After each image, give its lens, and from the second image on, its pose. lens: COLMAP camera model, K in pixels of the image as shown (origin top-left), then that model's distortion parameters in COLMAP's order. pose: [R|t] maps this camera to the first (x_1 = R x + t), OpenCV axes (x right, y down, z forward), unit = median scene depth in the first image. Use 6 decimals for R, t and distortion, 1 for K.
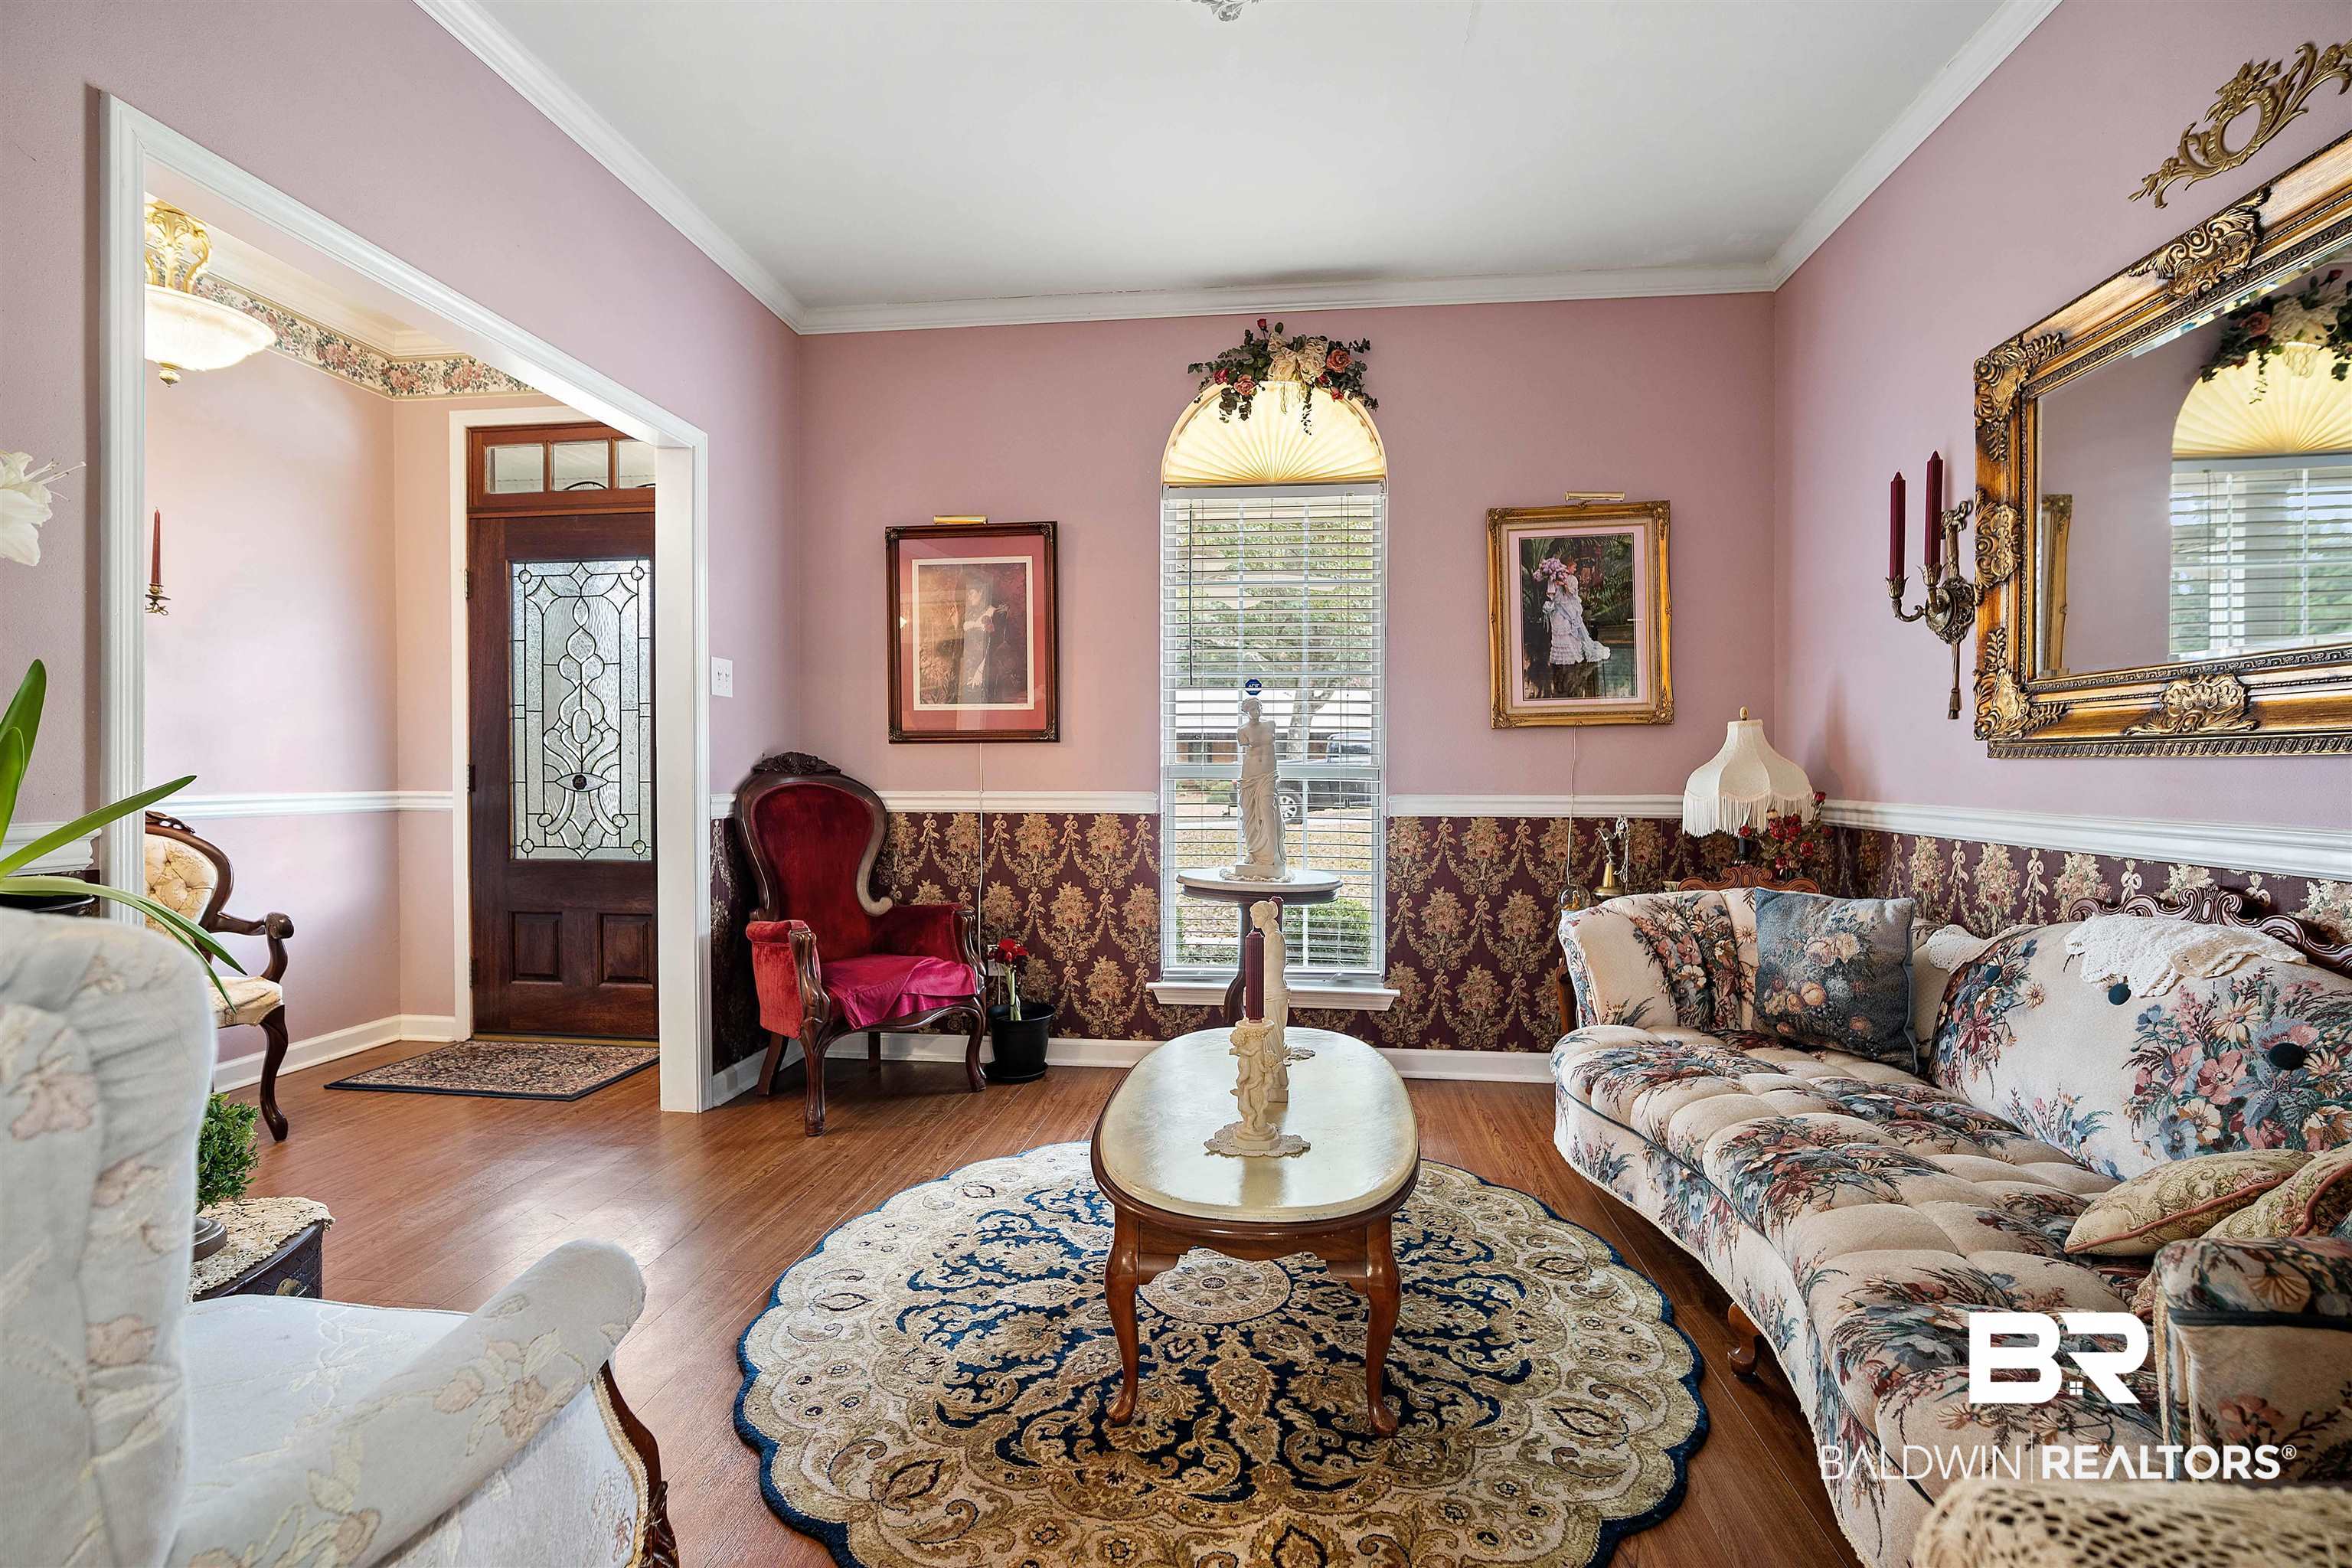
lens RADIAL K [[1027.8, 0, 1186.3], [0, 1027.8, 788.4], [0, 0, 1]] dist [-0.016711, 0.005181]
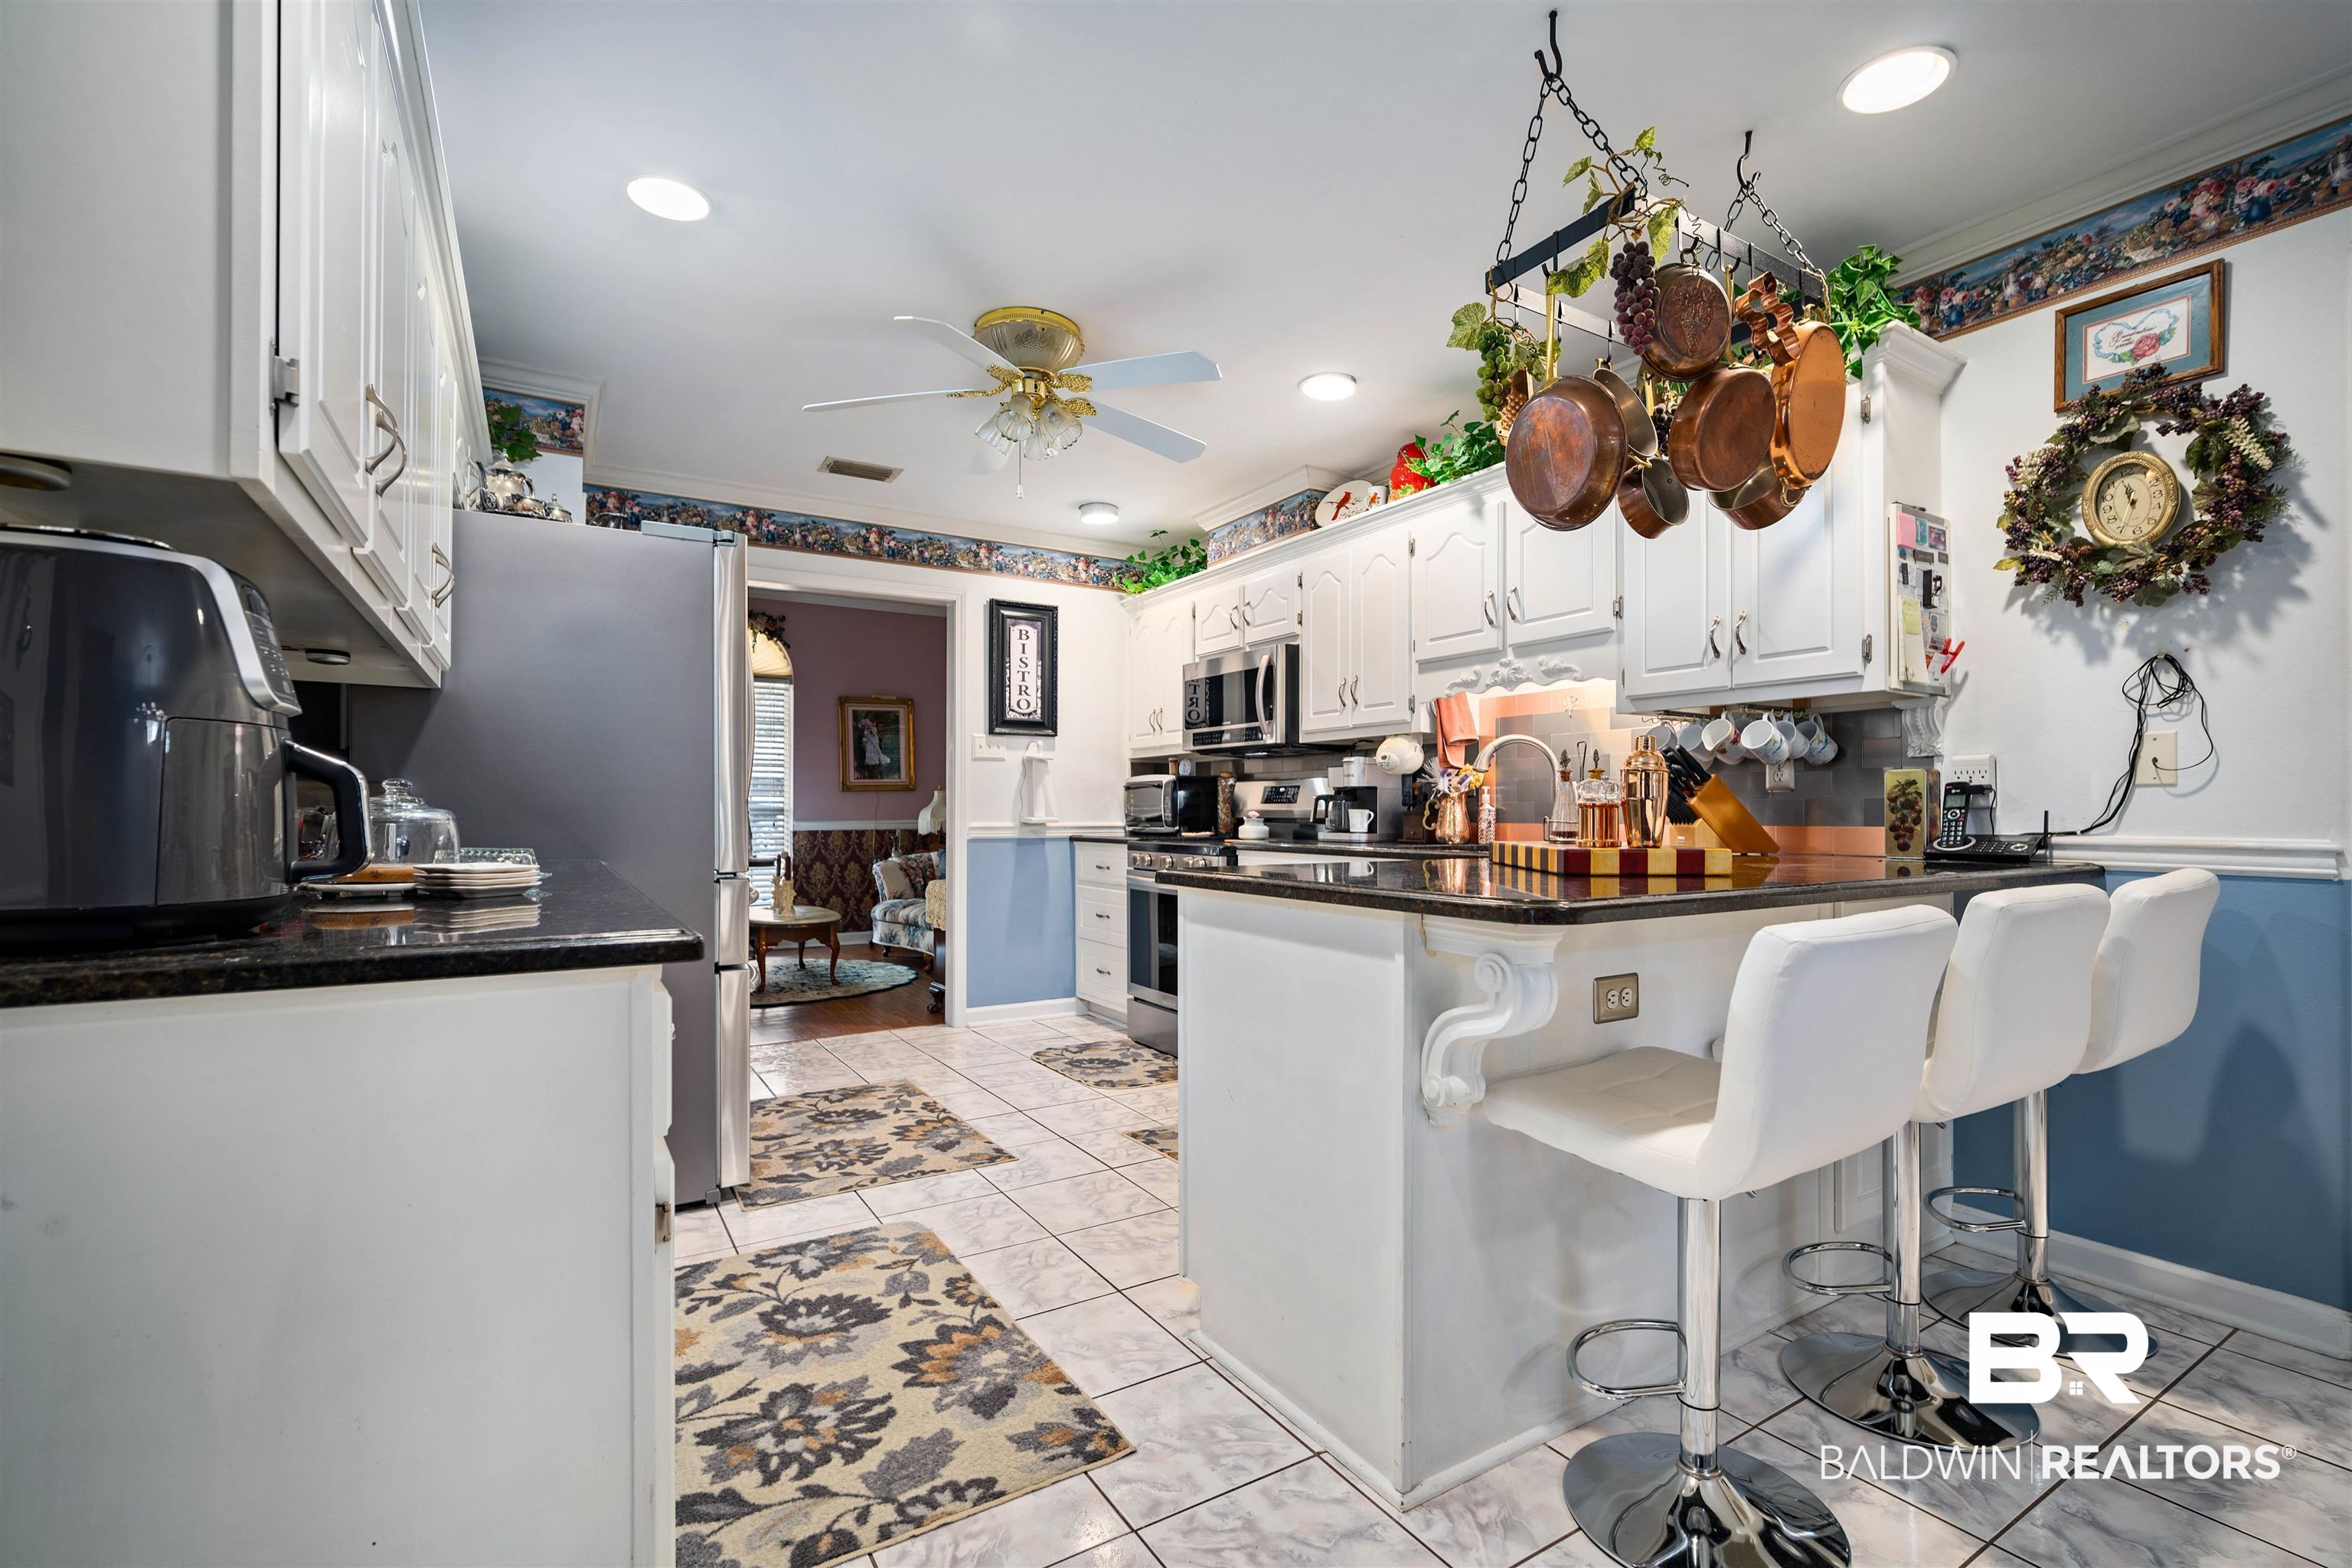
lens RADIAL K [[1027.8, 0, 1182.7], [0, 1027.8, 802.7], [0, 0, 1]] dist [-0.016711, 0.005181]
pose [[0.783368, -0.000282, 0.621559, -0.507289], [0.012829, 0.999794, -0.015715, 0.012774], [-0.621426, 0.020284, 0.783210, -1.218895]]
